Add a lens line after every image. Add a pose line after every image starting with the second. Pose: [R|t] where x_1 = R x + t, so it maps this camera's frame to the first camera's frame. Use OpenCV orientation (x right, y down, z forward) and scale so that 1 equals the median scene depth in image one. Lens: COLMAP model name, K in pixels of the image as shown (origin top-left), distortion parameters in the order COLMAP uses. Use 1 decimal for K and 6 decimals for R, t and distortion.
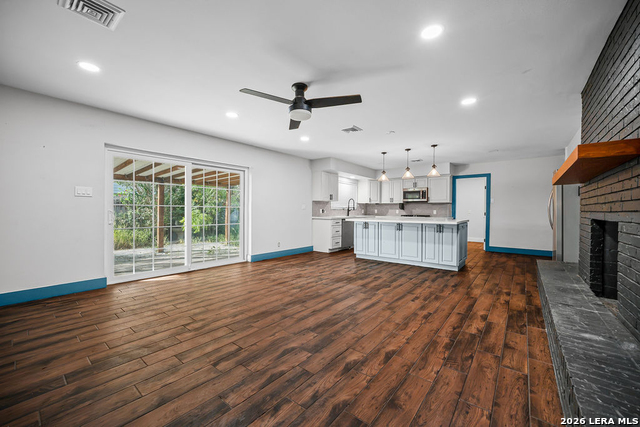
lens RADIAL K [[254.6, 0, 319.2], [0, 254.6, 211.8], [0, 0, 1]] dist [-0.012691, 0.000277]
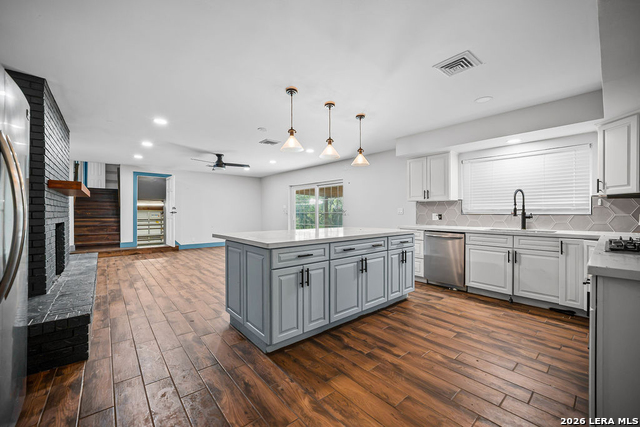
lens RADIAL K [[254.6, 0, 319.9], [0, 254.6, 211.8], [0, 0, 1]] dist [-0.012691, 0.000277]
pose [[-0.181189, -0.003741, -0.983441, 0.693324], [-0.006172, 0.999977, -0.002666, -0.011535], [0.983429, 0.005587, -0.181208, 0.839216]]
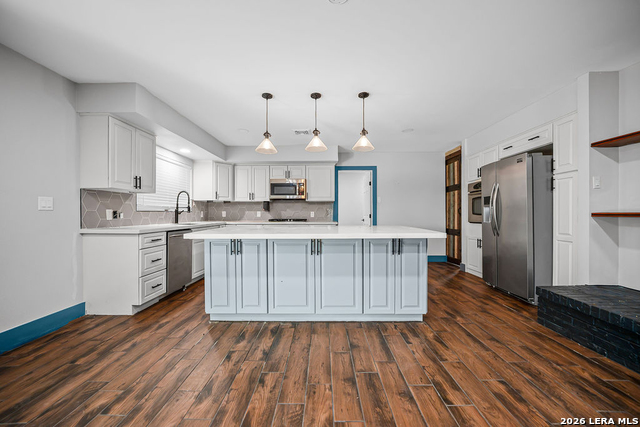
lens RADIAL K [[254.6, 0, 320.0], [0, 254.6, 213.6], [0, 0, 1]] dist [-0.012691, 0.000277]
pose [[0.781623, -0.008247, 0.623696, 0.019825], [0.008753, 0.999959, 0.002252, -0.002185], [-0.623690, 0.003699, 0.781663, 0.452749]]
